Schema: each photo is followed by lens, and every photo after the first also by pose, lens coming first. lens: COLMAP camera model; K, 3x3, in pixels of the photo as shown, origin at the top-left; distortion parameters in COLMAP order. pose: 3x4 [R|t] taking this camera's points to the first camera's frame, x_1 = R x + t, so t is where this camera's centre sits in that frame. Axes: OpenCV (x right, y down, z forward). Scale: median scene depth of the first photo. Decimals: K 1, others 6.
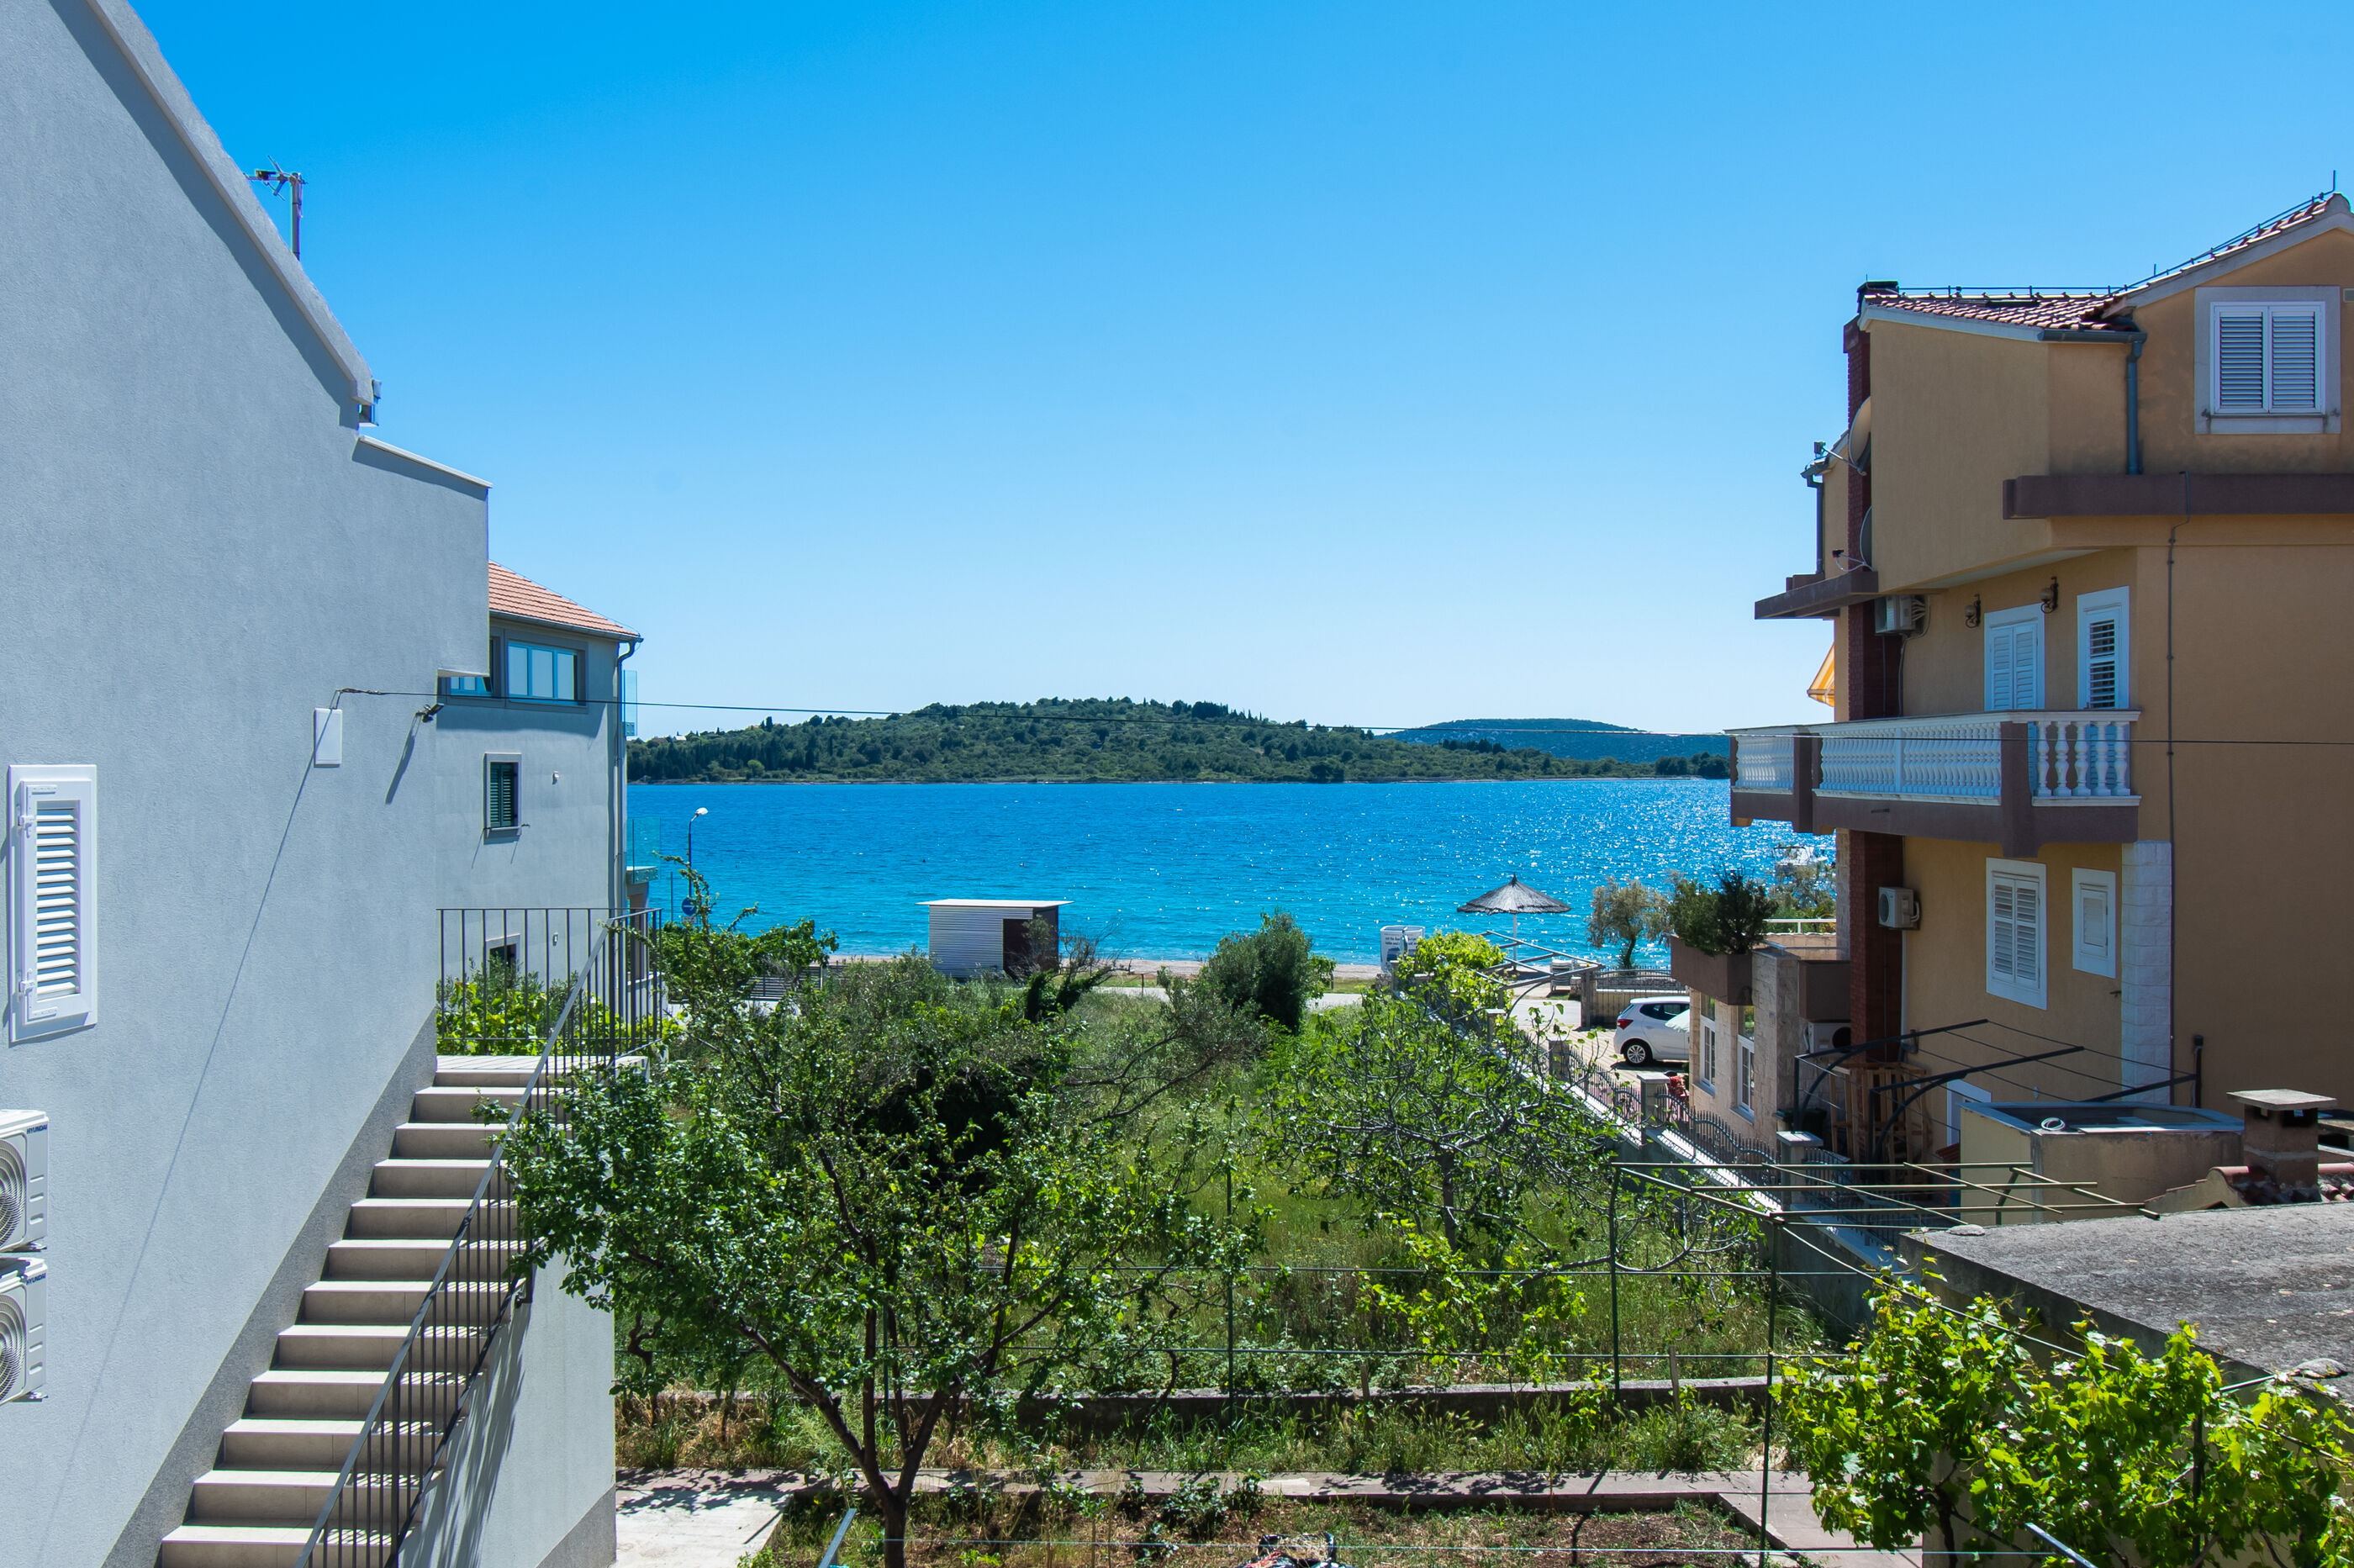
lens RADIAL K [[2006.2, 0, 1172.2], [0, 2006.2, 782.3], [0, 0, 1]] dist [-0.008535, -0.009963]
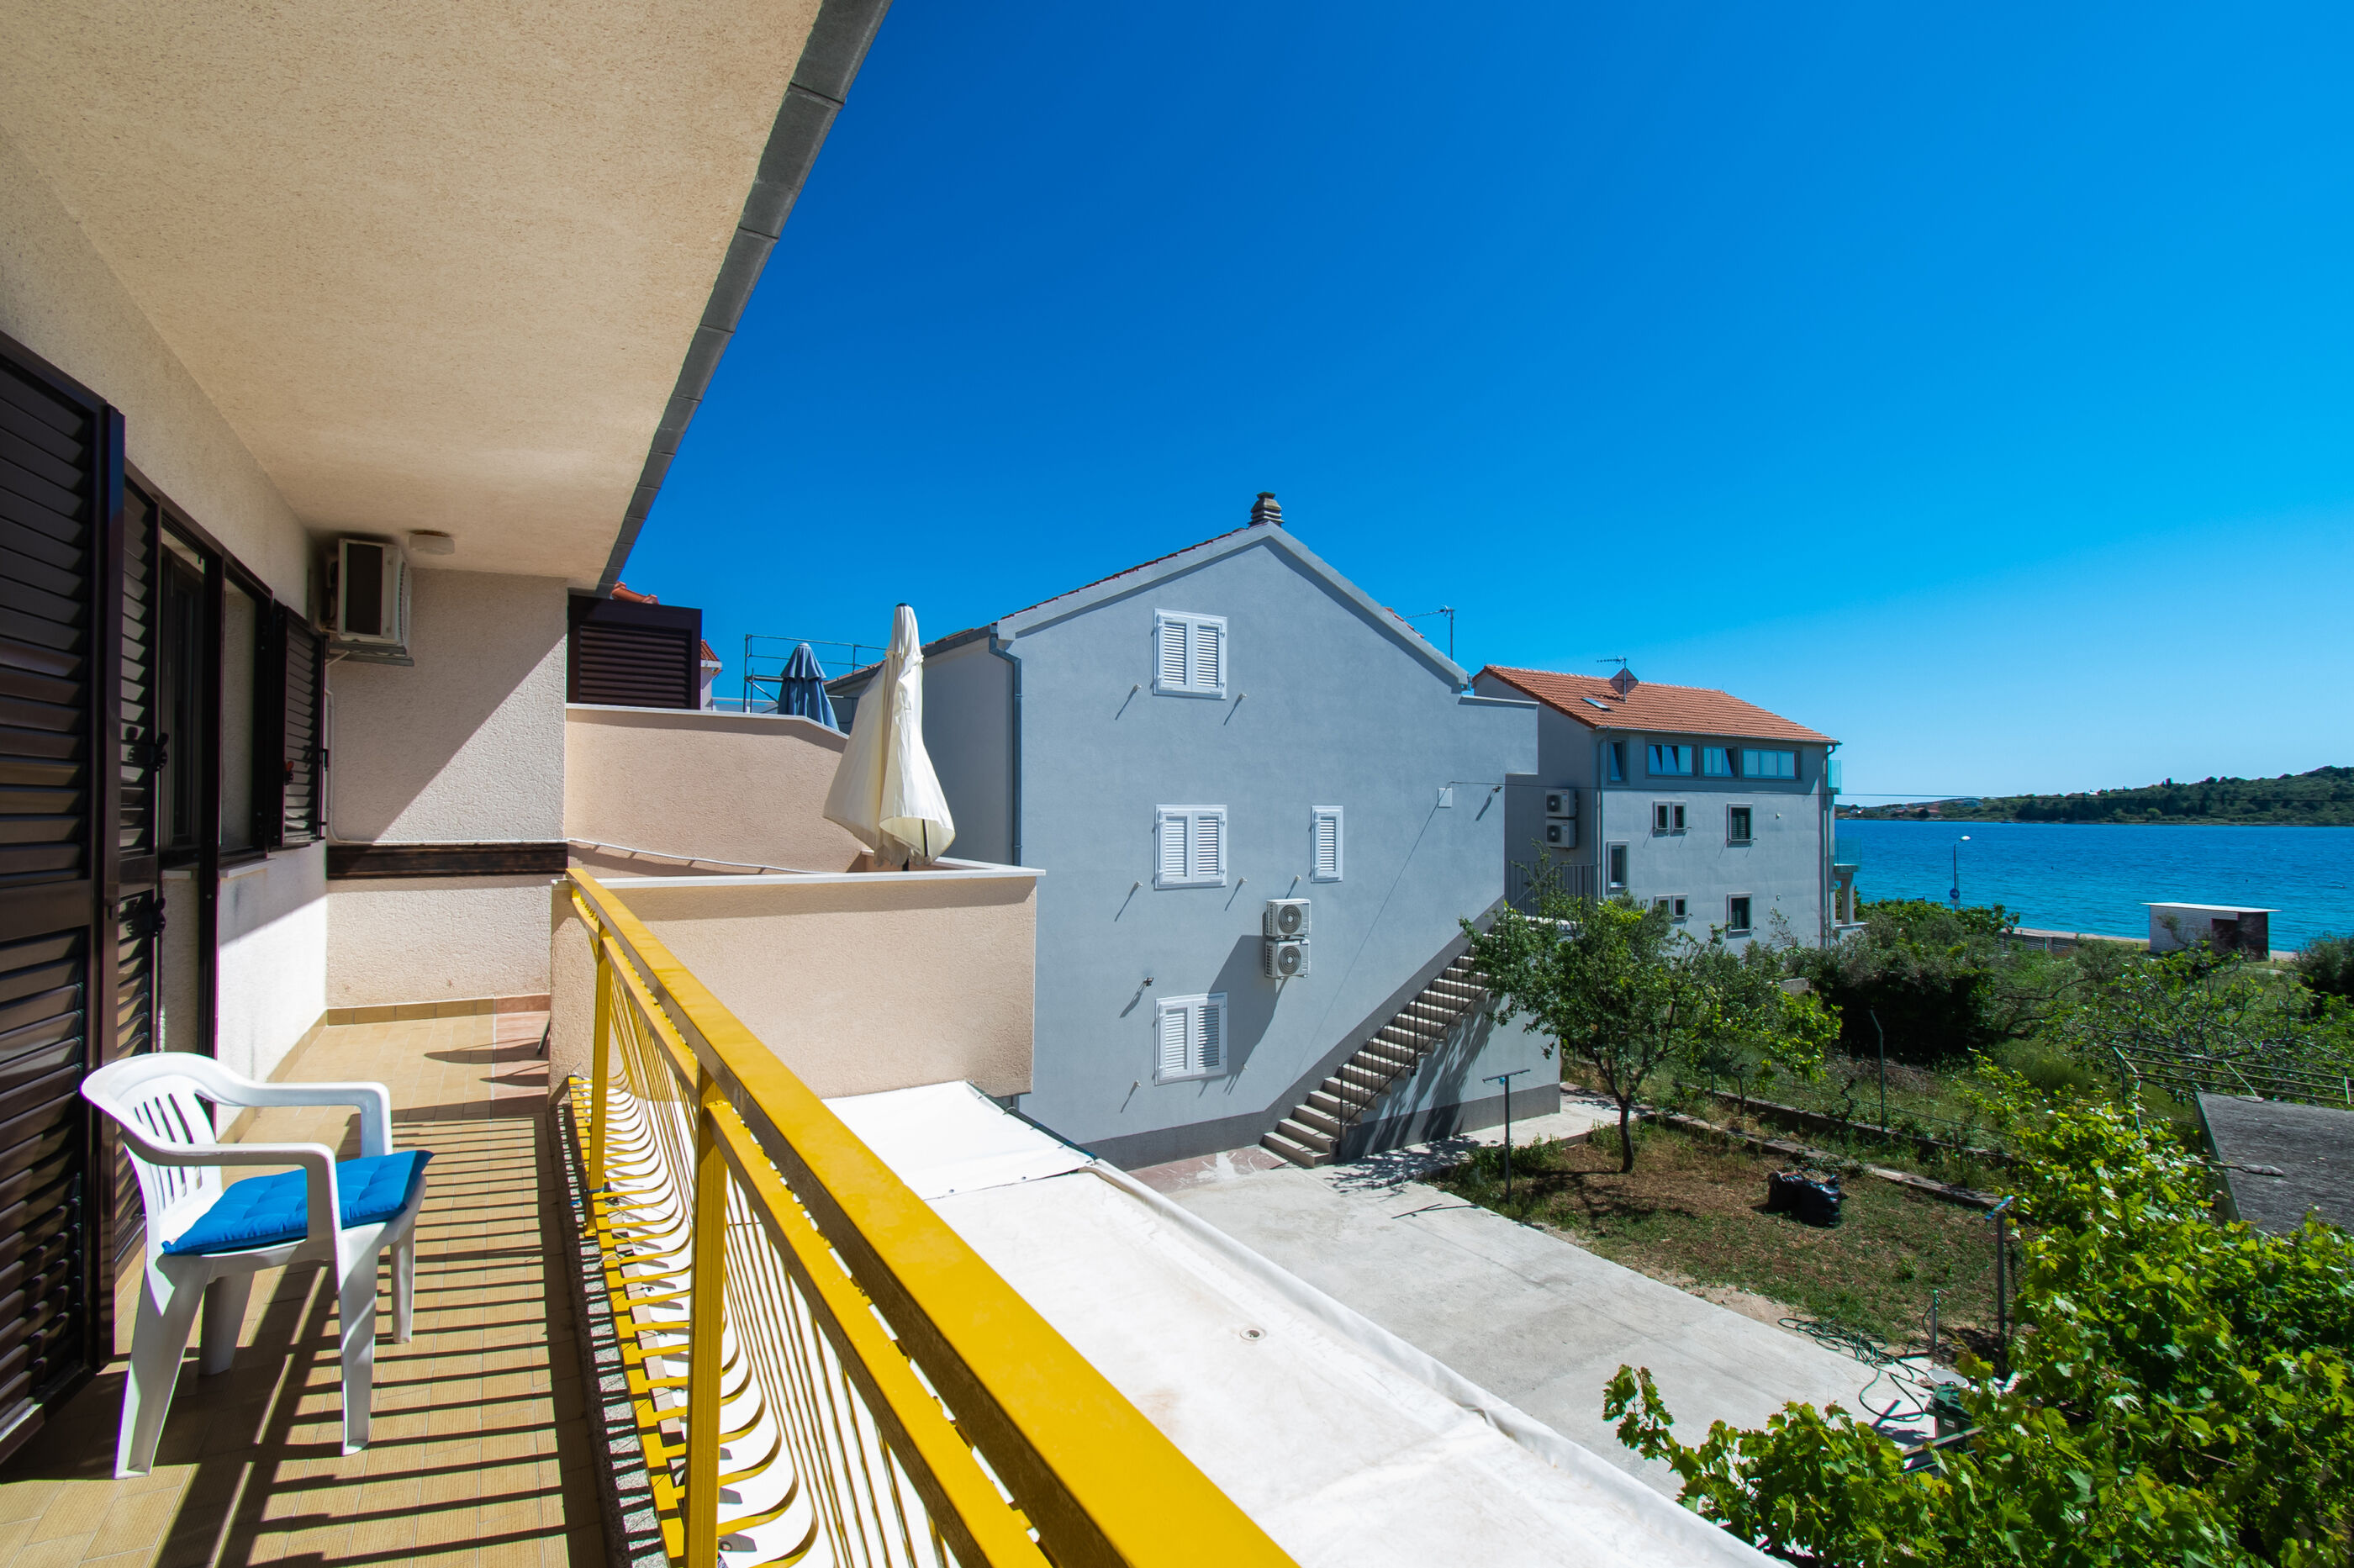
lens RADIAL K [[1075.6, 0, 1166.9], [0, 1075.6, 780.9], [0, 0, 1]] dist [0.002765, -0.013667]
pose [[0.566254, -0.012821, -0.824131, 0.223862], [-0.015314, 0.999543, -0.026072, 0.000045], [0.824089, 0.027384, 0.565798, -0.084394]]
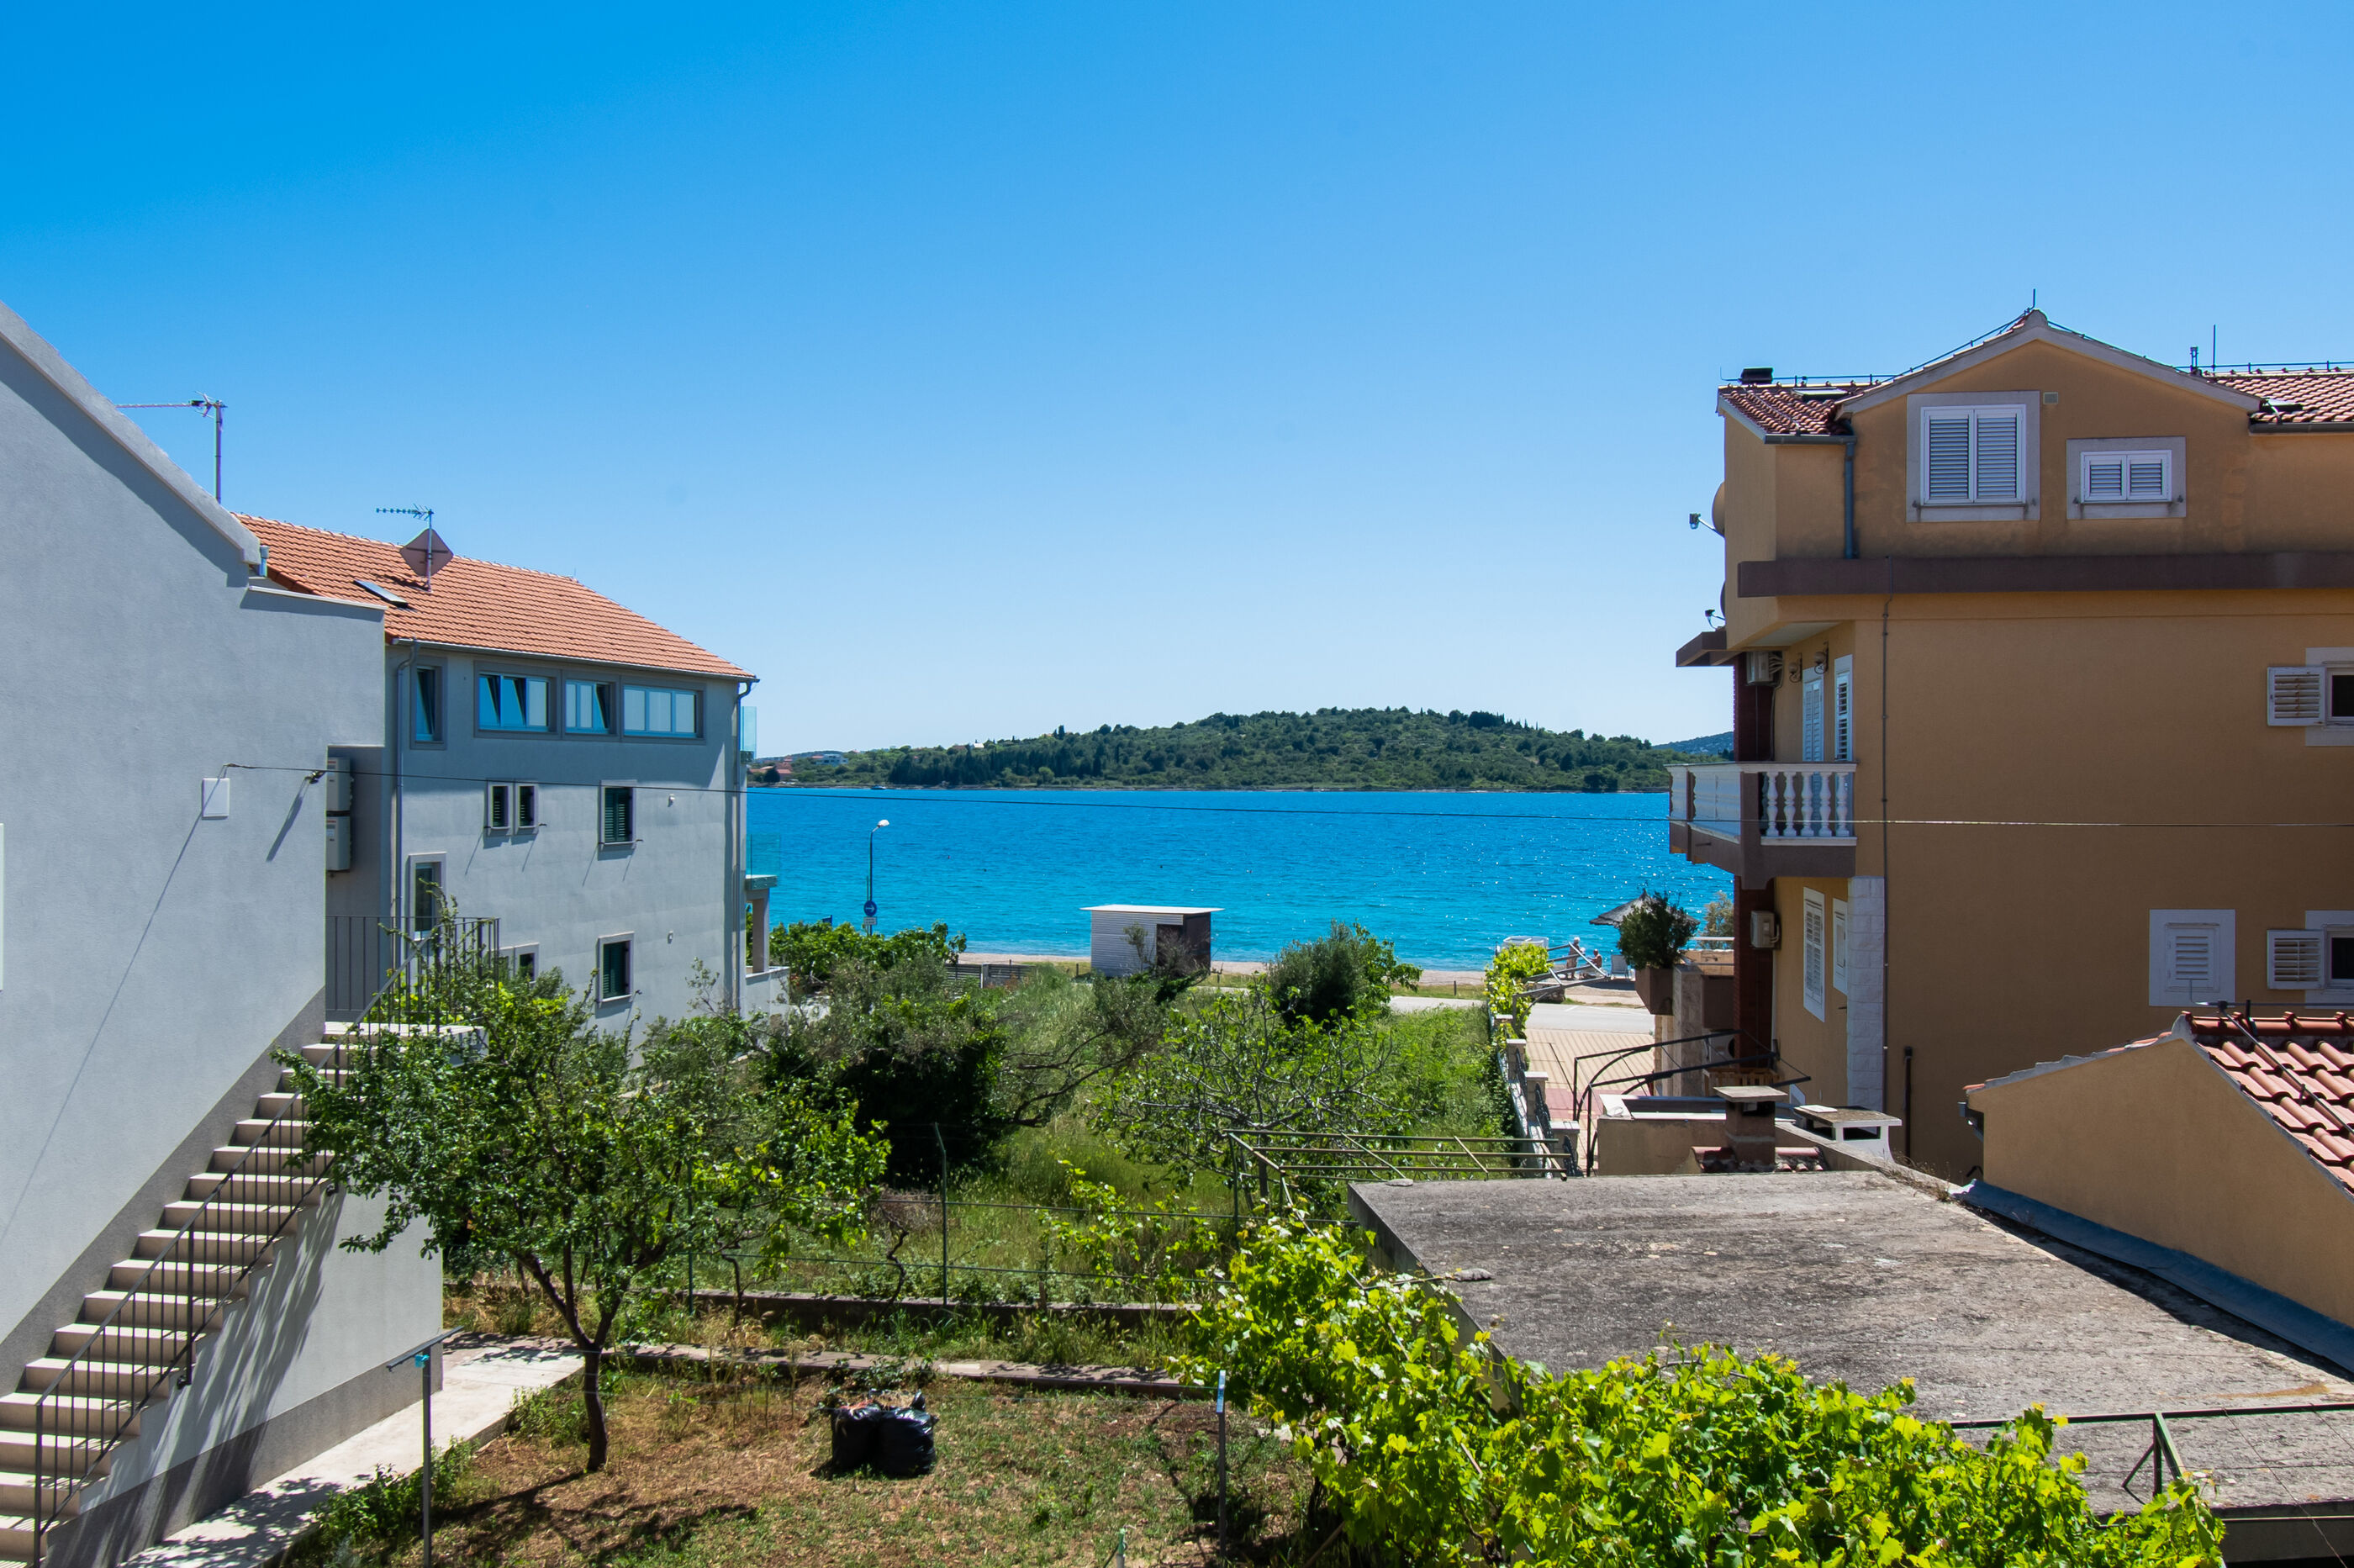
lens RADIAL K [[2006.2, 0, 1219.5], [0, 2006.2, 777.8], [0, 0, 1]] dist [-0.008535, -0.009963]
pose [[0.991484, 0.005800, -0.130097, 0.163533], [-0.006490, 0.999967, -0.004883, -0.011646], [0.130064, 0.005686, 0.991489, -0.114689]]
